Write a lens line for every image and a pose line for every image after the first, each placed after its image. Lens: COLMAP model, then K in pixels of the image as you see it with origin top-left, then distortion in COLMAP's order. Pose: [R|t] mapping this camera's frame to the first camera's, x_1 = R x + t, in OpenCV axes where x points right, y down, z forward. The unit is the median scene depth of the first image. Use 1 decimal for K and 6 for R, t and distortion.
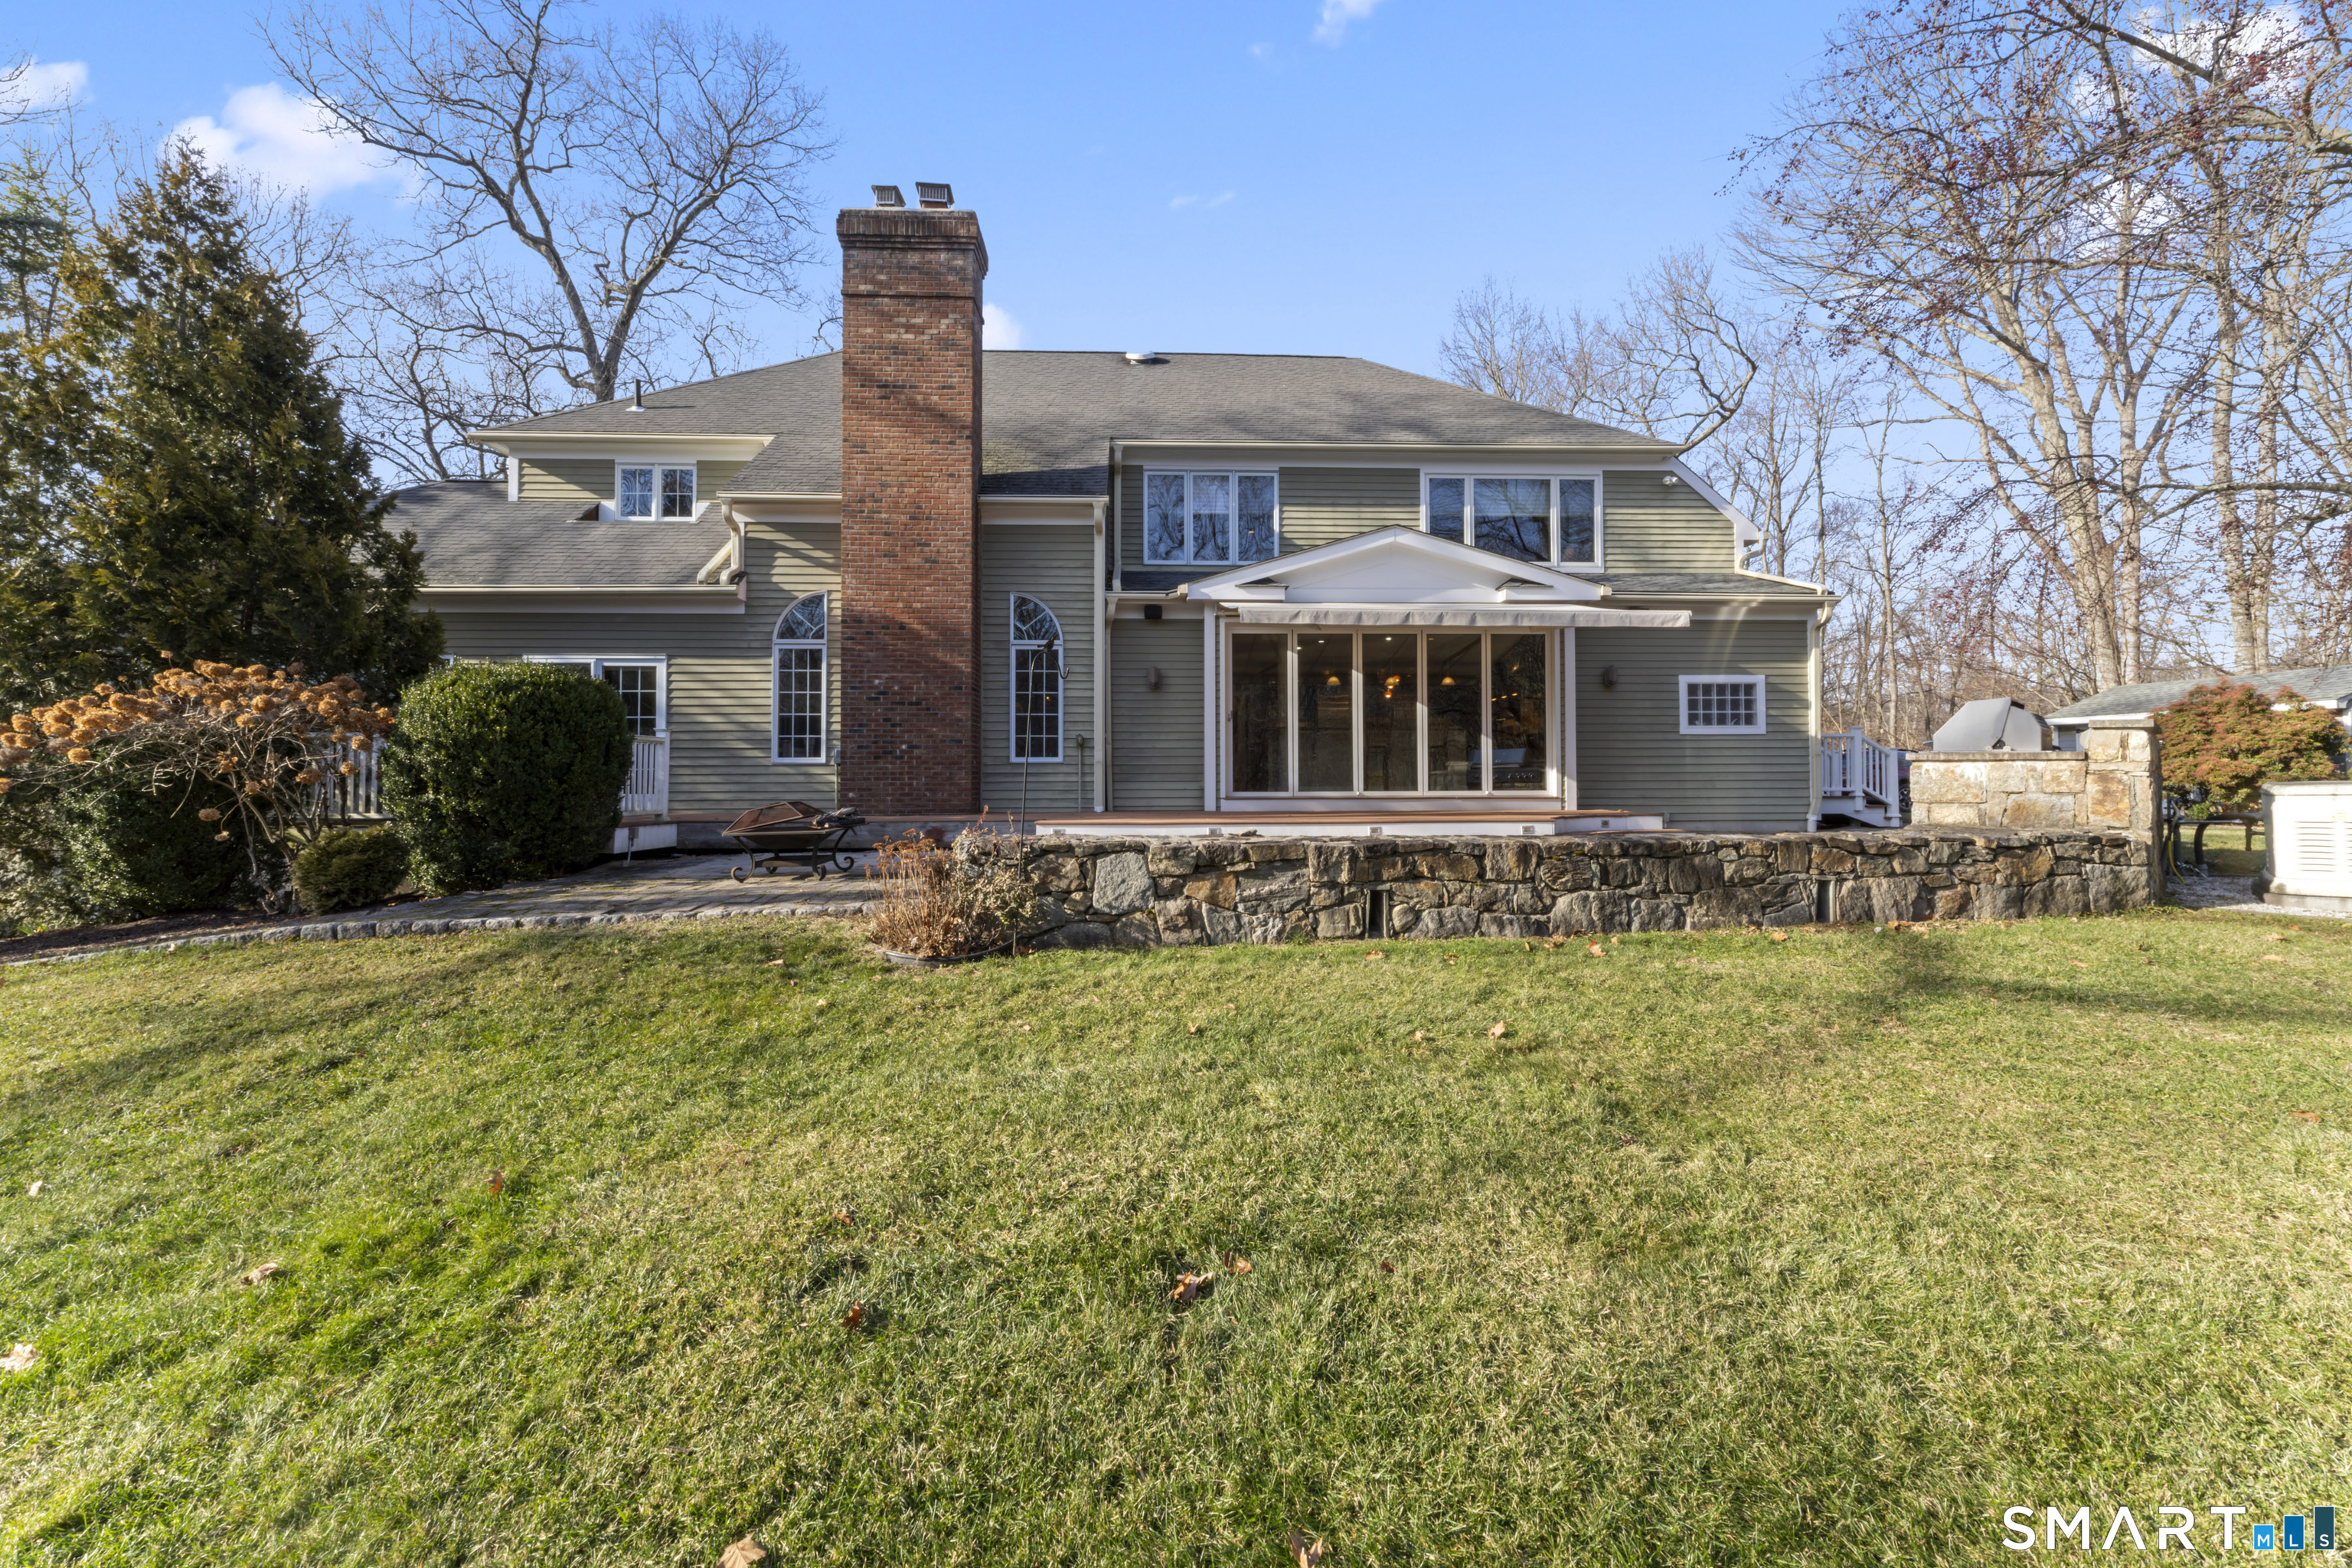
lens RADIAL K [[941.9, 0, 1182.1], [0, 941.9, 749.0], [0, 0, 1]] dist [0.002843, 0.000152]
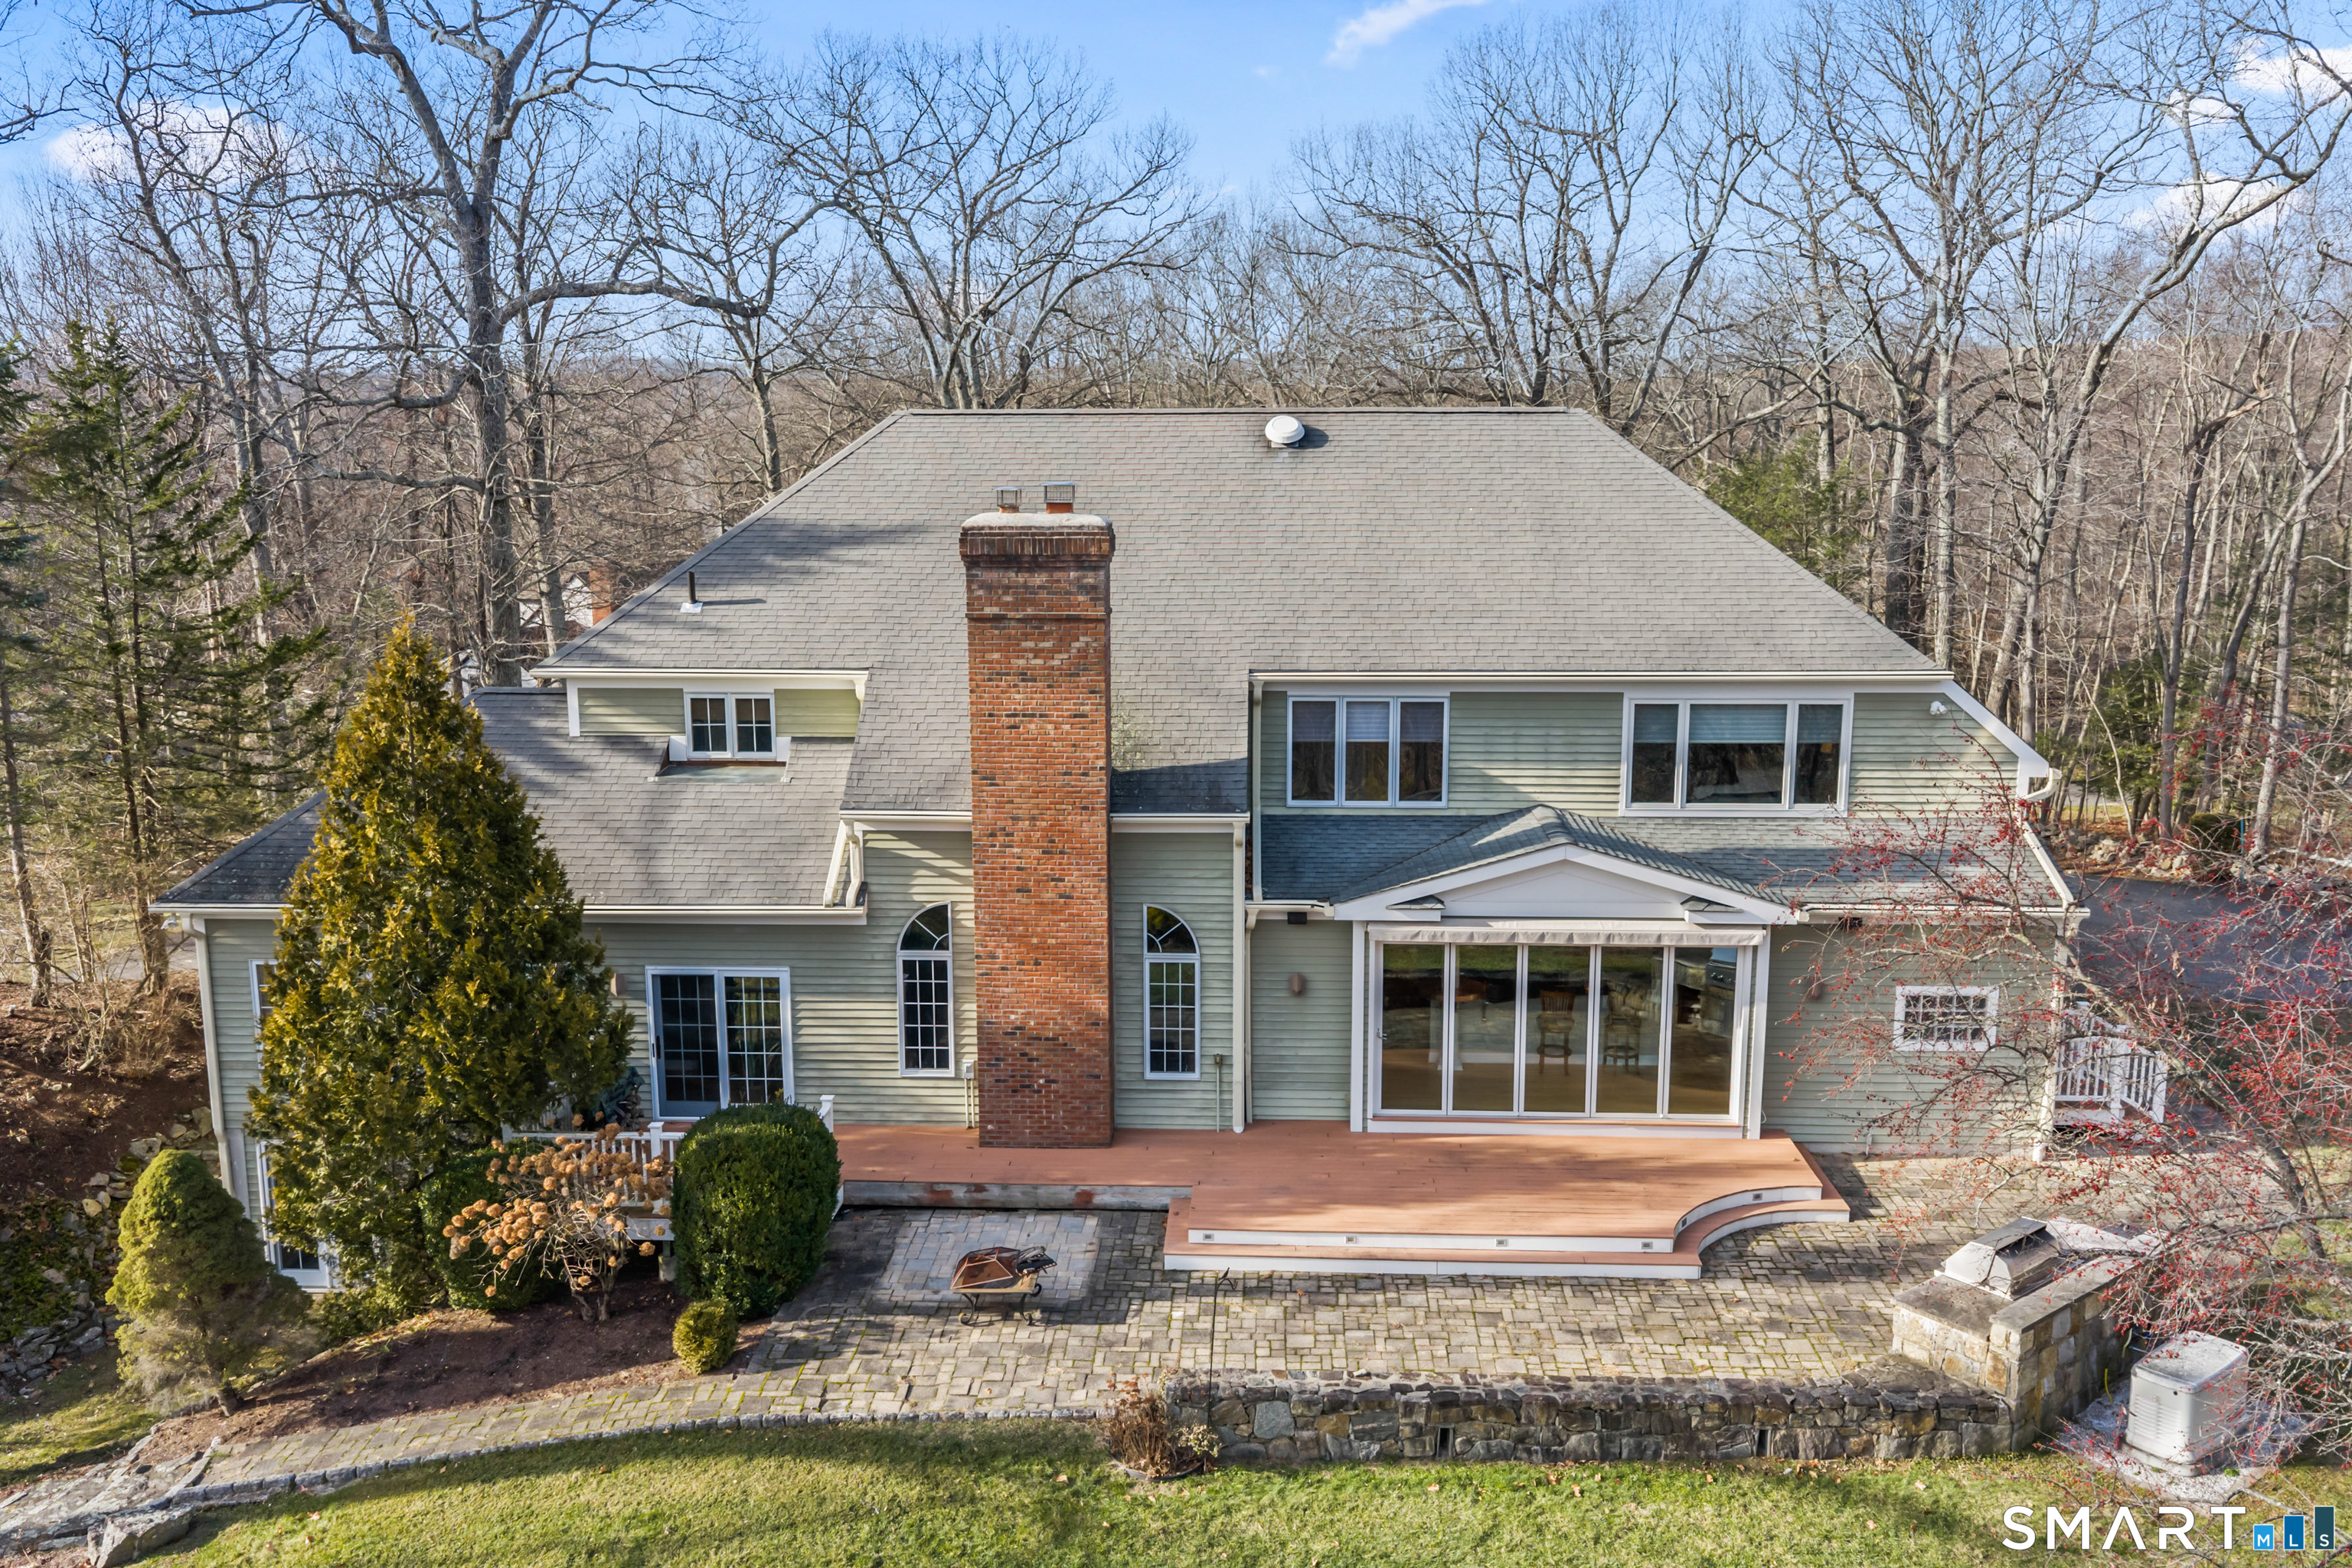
lens RADIAL K [[1897.2, 0, 1176.0], [0, 1897.2, 784.0], [0, 0, 1]] dist [0.014409, -0.004541]
pose [[0.995487, 0.015238, -0.093671, 0.022995], [0.004009, 0.979393, 0.201925, -0.654999], [0.094817, -0.201389, 0.974911, -0.791843]]
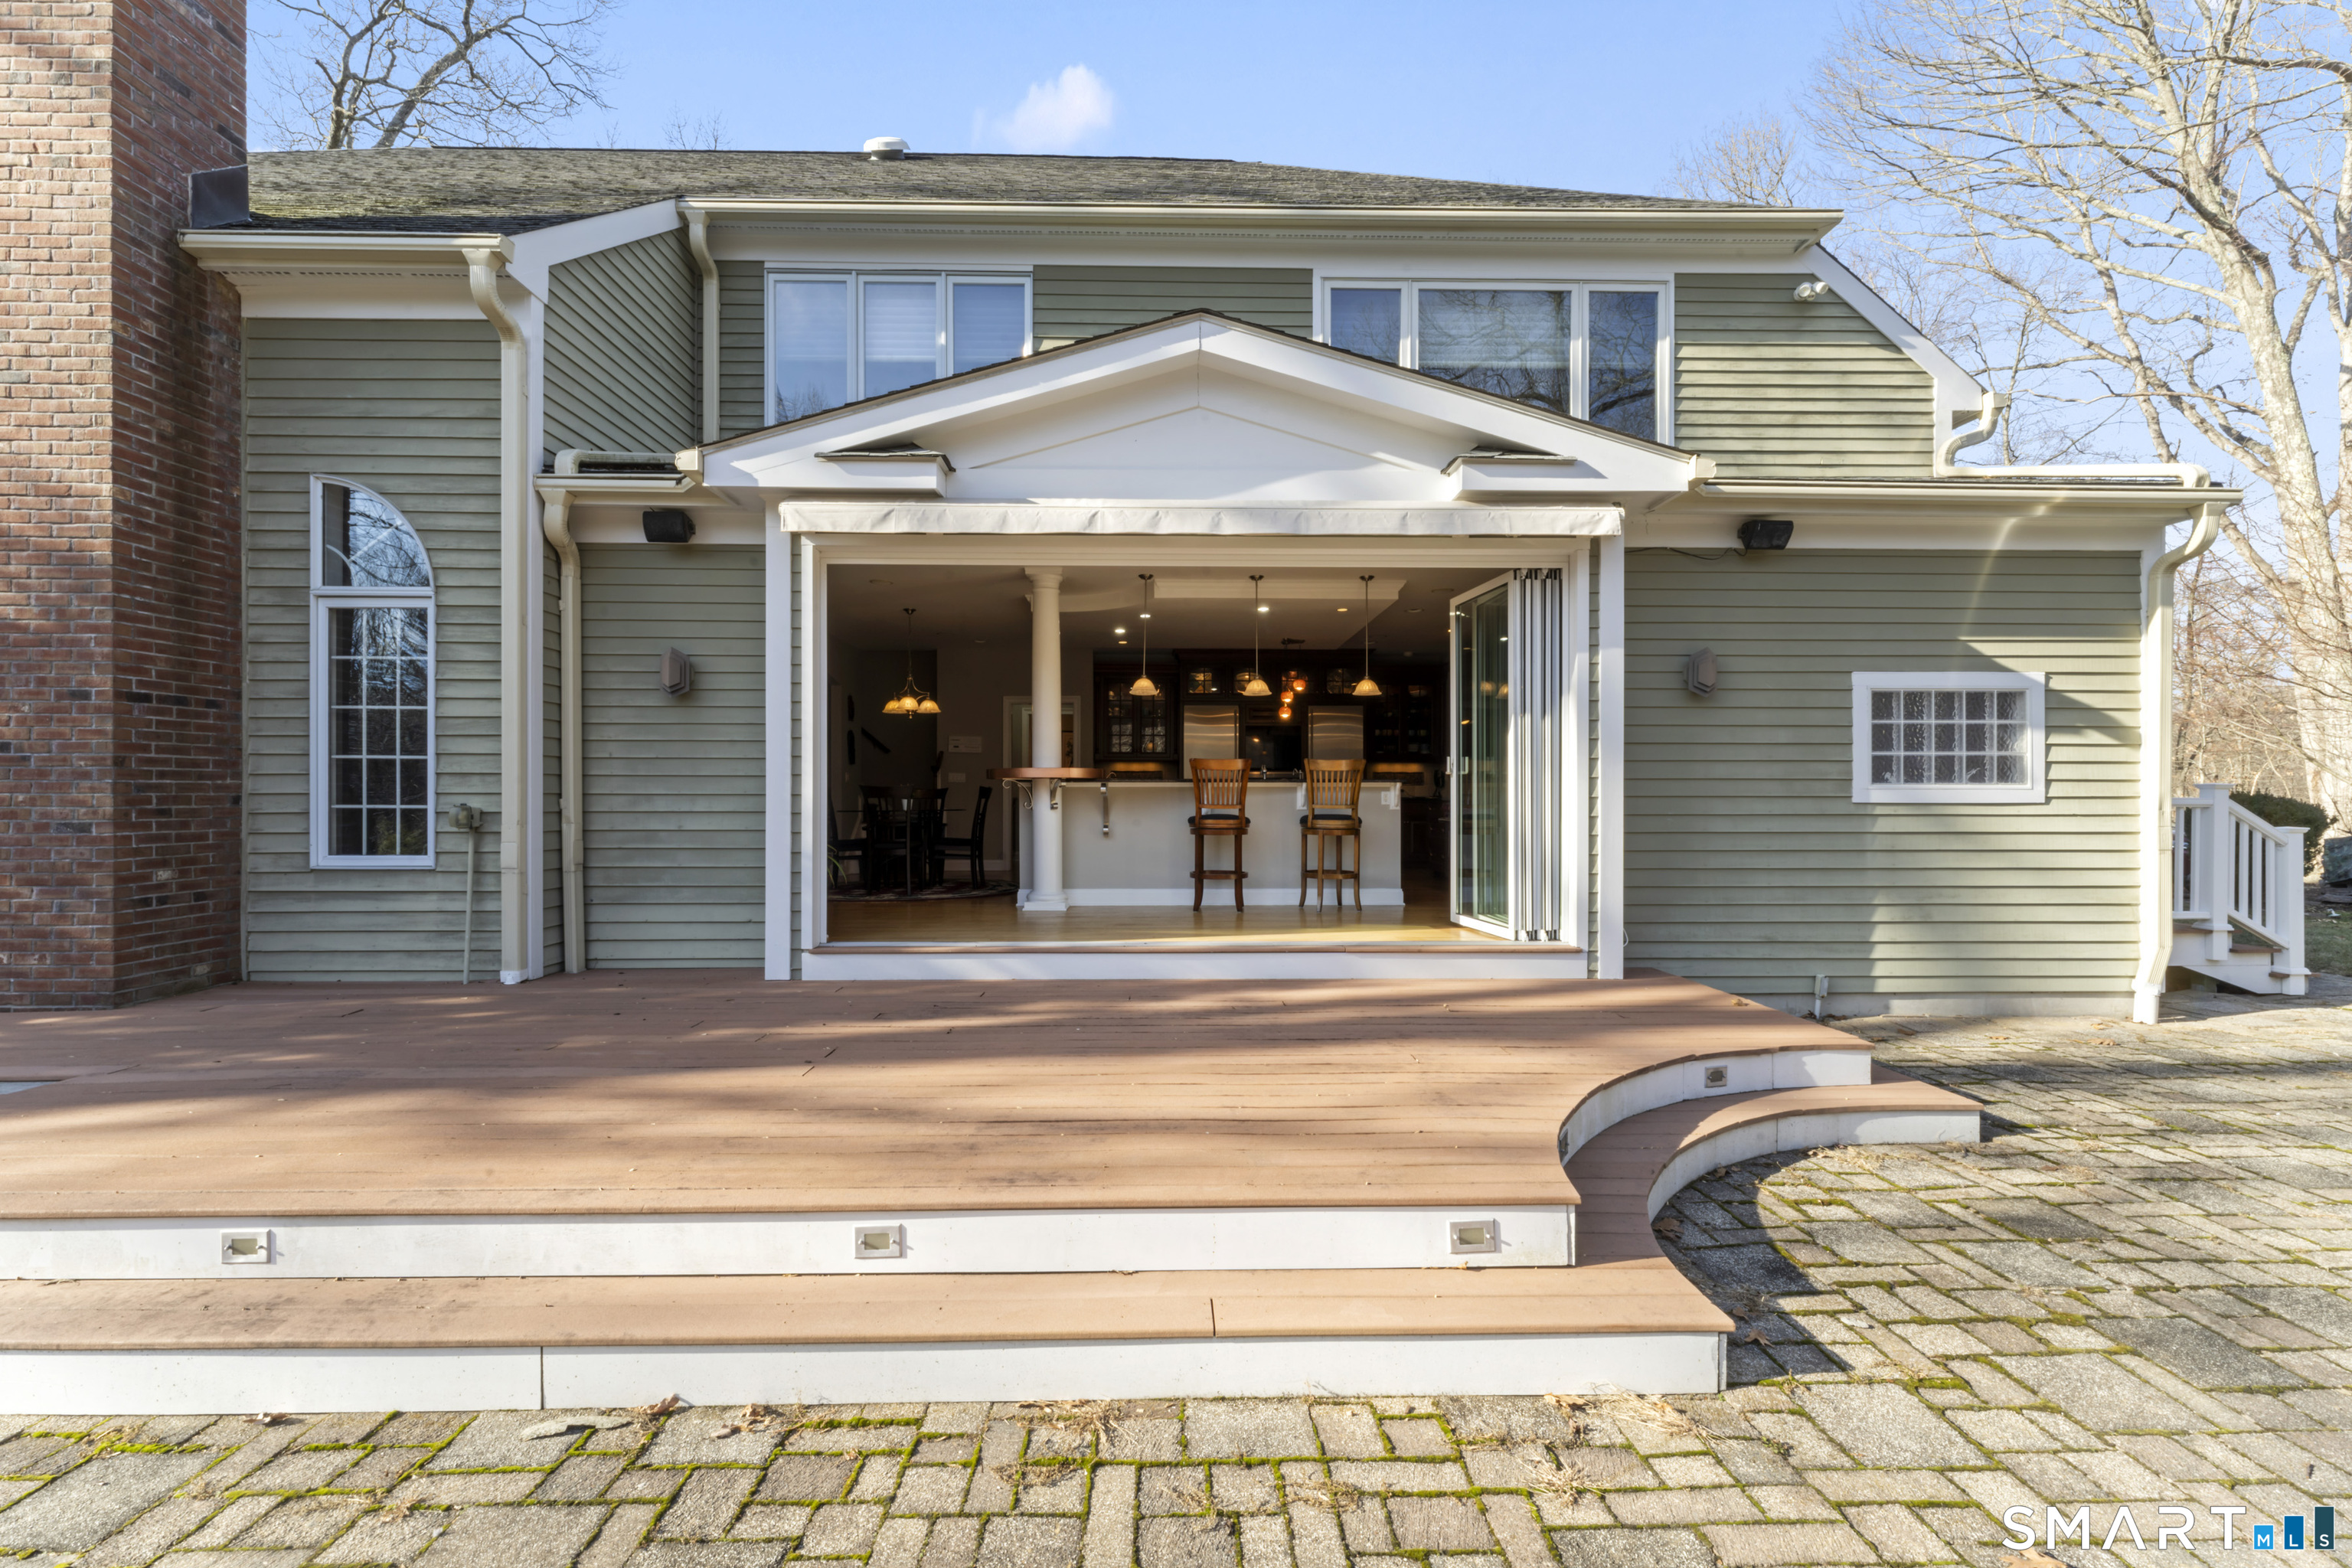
lens RADIAL K [[951.6, 0, 1176.0], [0, 951.6, 784.0], [0, 0, 1]] dist [0.002472, 0.000159]
pose [[0.999782, 0.003422, -0.020610, 0.222490], [-0.003114, 0.999884, 0.014932, -0.031864], [0.020659, -0.014864, 0.999676, 0.561963]]
